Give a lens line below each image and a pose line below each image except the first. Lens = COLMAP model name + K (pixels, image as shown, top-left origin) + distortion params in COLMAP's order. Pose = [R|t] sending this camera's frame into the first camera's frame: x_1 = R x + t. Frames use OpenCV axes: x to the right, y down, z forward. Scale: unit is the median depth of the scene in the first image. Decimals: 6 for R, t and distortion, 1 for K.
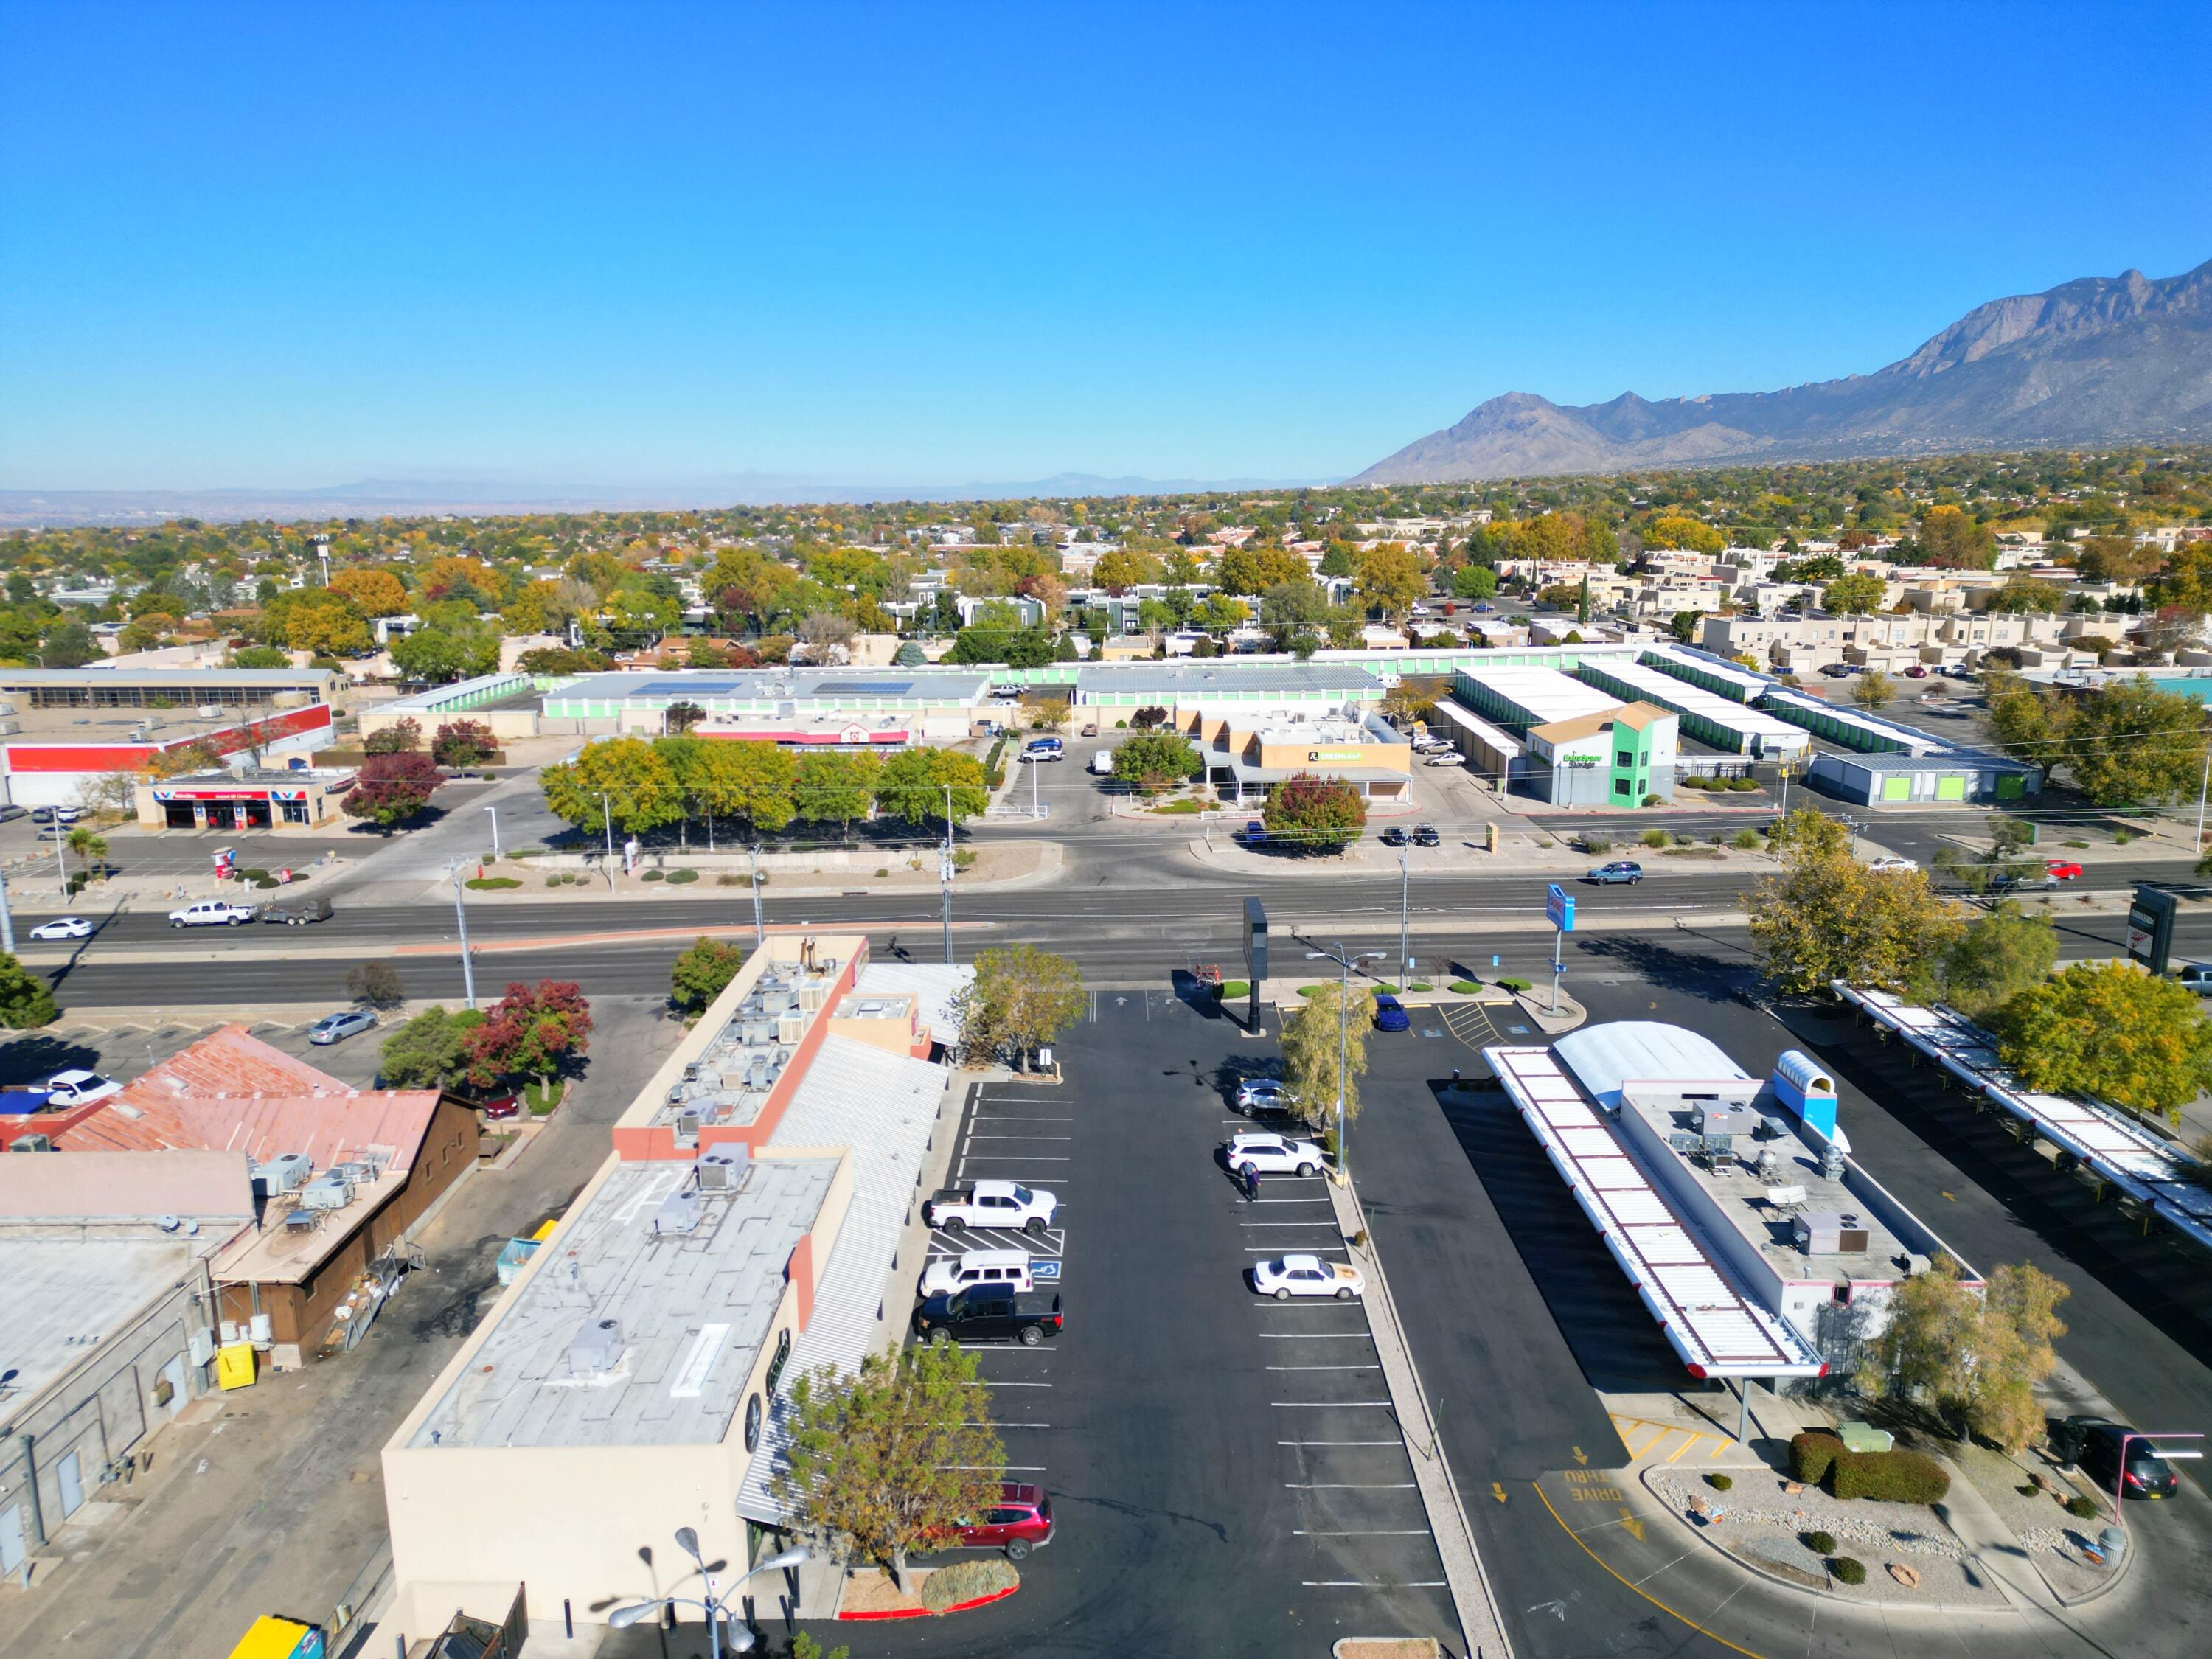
lens RADIAL K [[1531.6, 0, 1118.9], [0, 1531.6, 833.8], [0, 0, 1]] dist [0.086327, -0.094617]
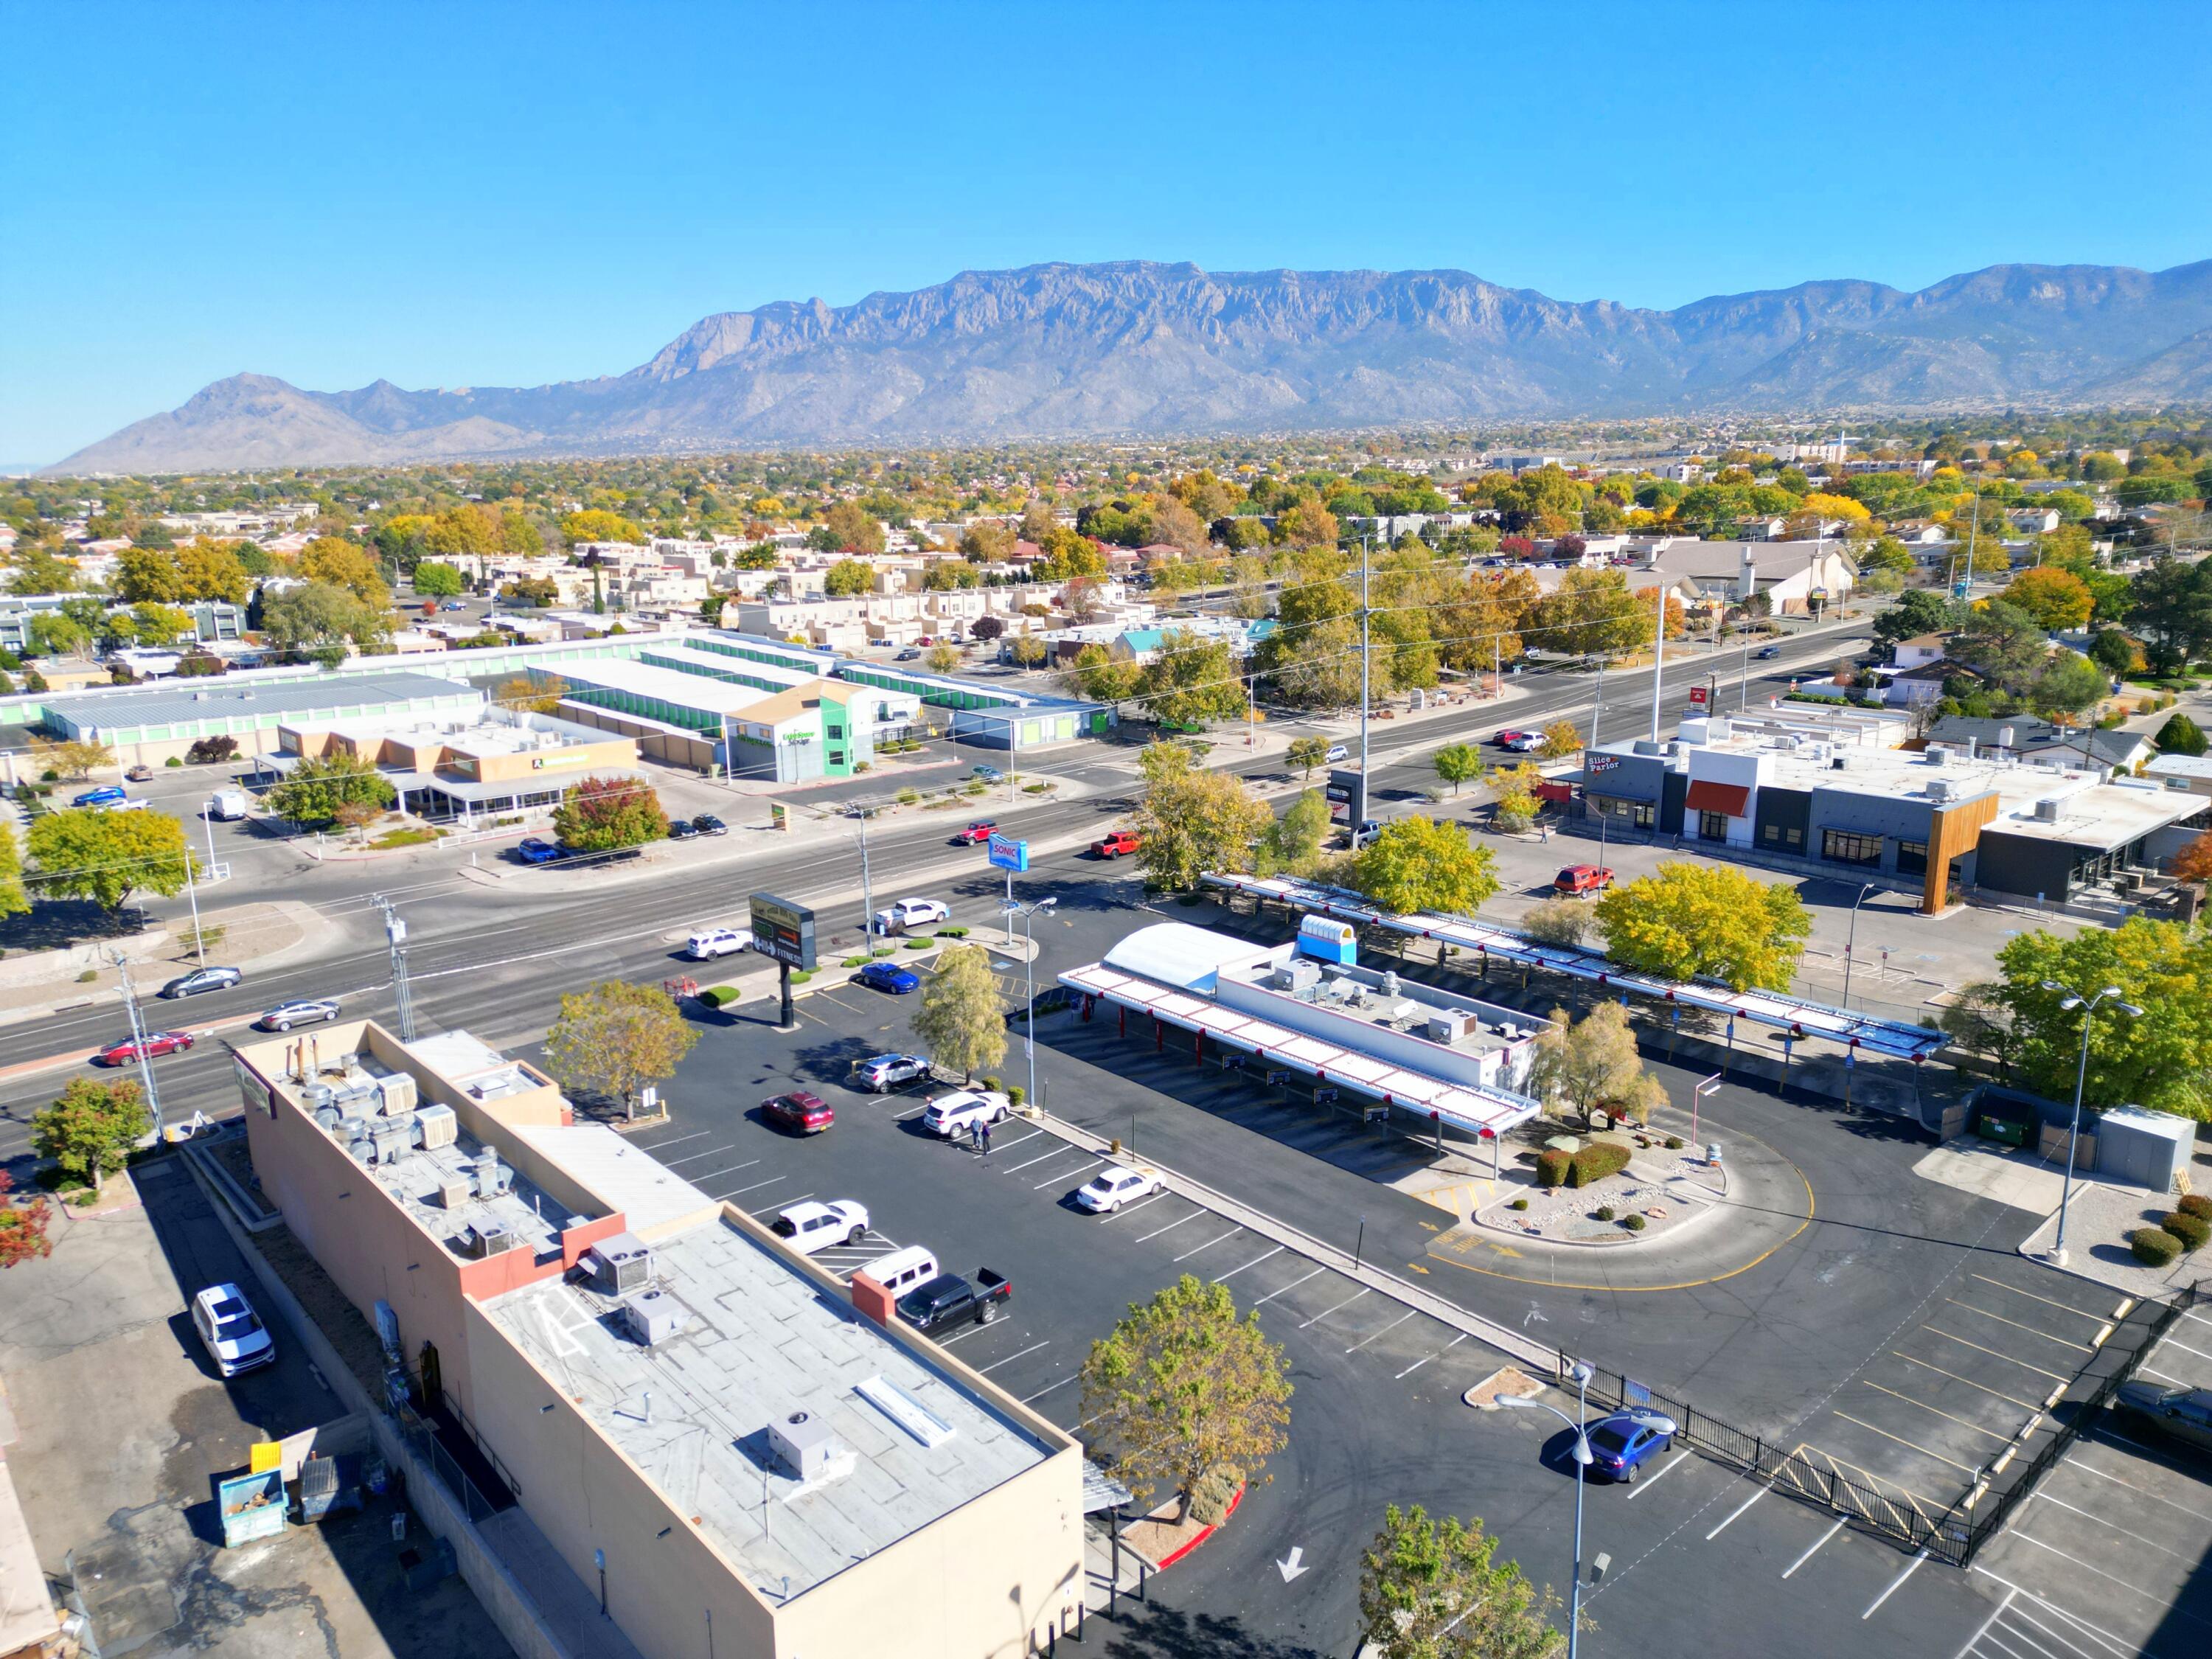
lens RADIAL K [[1531.6, 0, 1118.9], [0, 1531.6, 833.8], [0, 0, 1]] dist [0.086327, -0.094617]
pose [[0.740763, -0.150079, 0.654787, -0.238419], [0.147767, 0.987254, 0.059112, -0.012195], [-0.655313, 0.052968, 0.753498, 0.065139]]
